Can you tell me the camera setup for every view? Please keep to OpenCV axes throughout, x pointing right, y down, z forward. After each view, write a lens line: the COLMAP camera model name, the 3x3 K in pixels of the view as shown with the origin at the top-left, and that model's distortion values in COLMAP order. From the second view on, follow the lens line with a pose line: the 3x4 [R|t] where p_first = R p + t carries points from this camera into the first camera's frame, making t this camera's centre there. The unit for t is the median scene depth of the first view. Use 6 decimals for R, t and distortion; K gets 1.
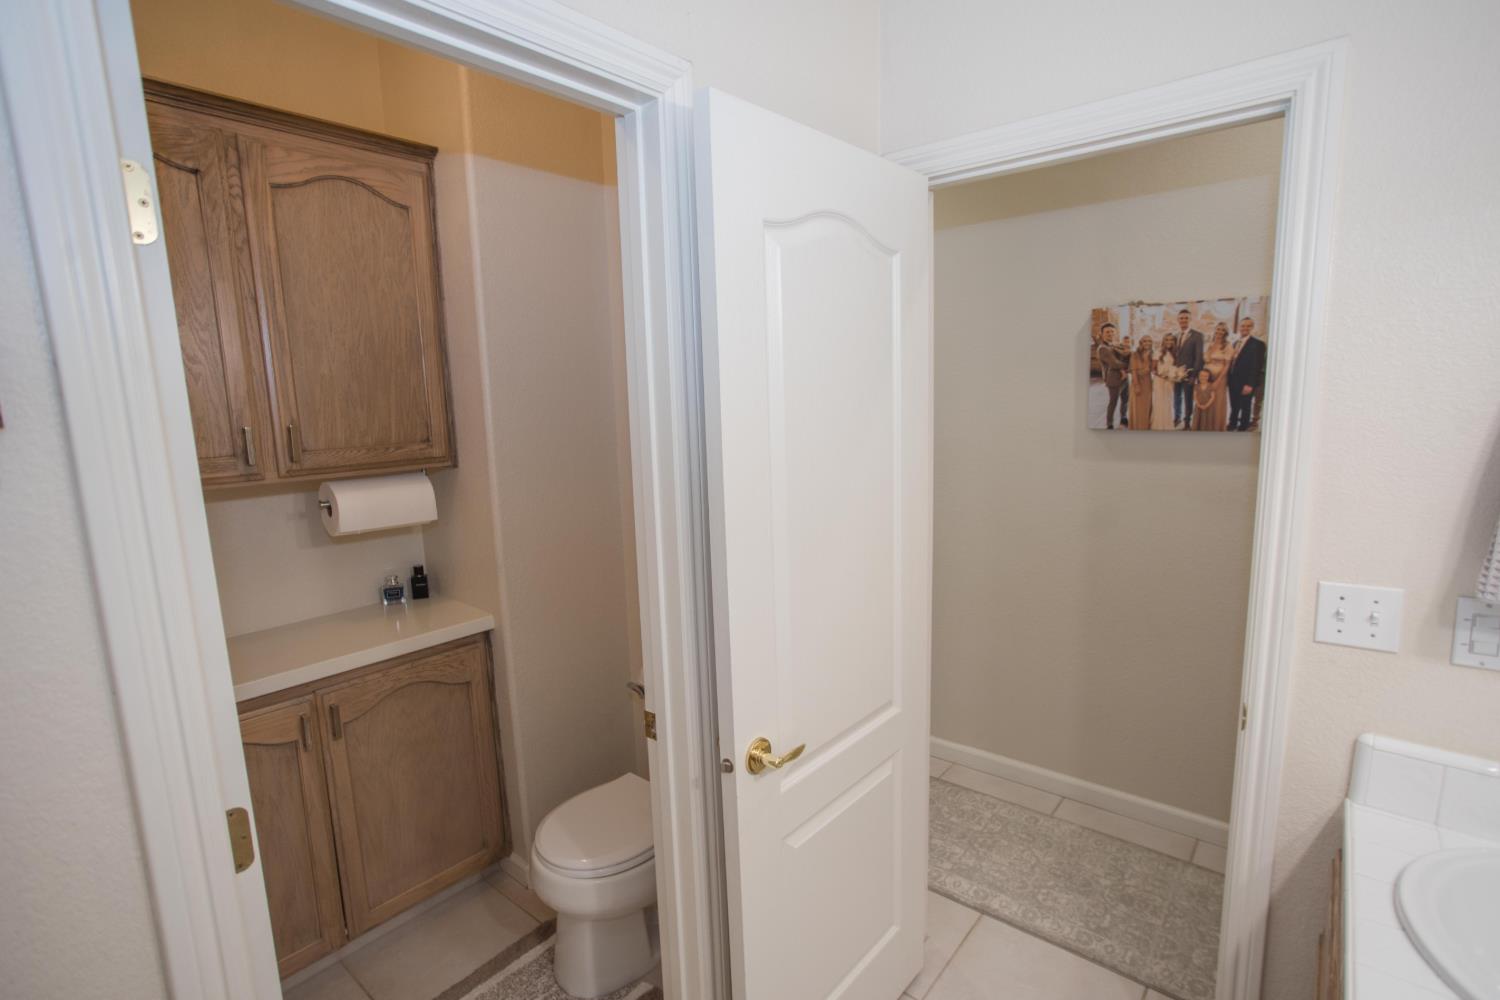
lens RADIAL K [[730.8, 0, 753.7], [0, 730.8, 506.3], [0, 0, 1]] dist [-0.036022, 0.025369]
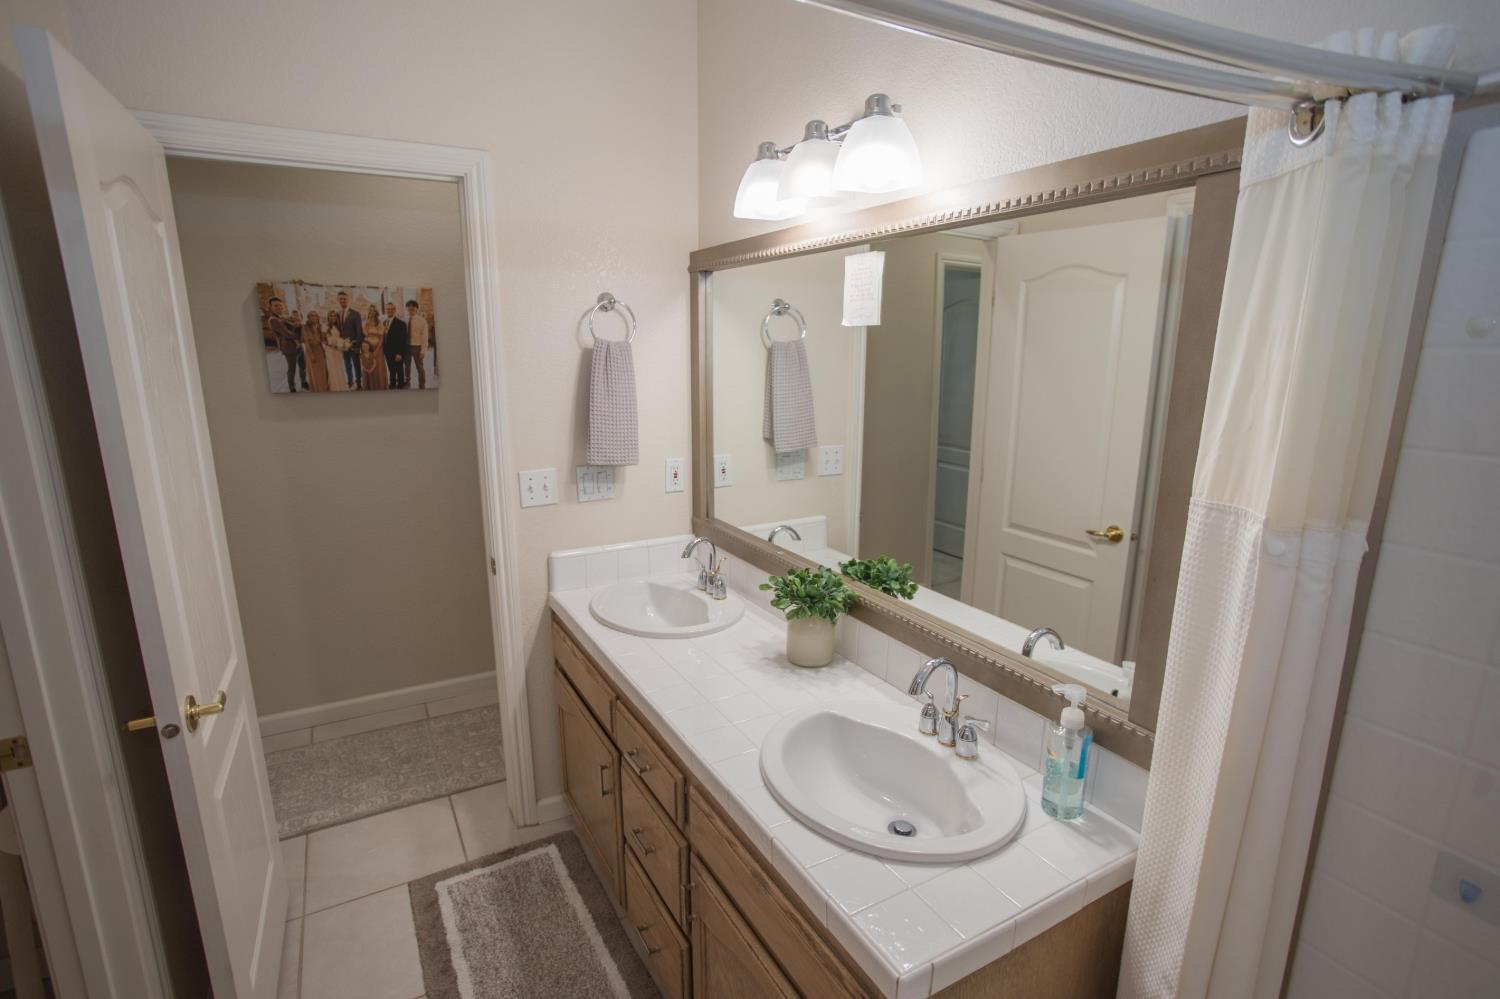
lens RADIAL K [[730.8, 0, 752.9], [0, 730.8, 506.2], [0, 0, 1]] dist [-0.036022, 0.025369]
pose [[0.354687, -0.177266, 0.918027, -0.346887], [0.140134, 0.980851, 0.135255, 0.017294], [-0.924424, 0.080673, 0.372736, -0.076641]]
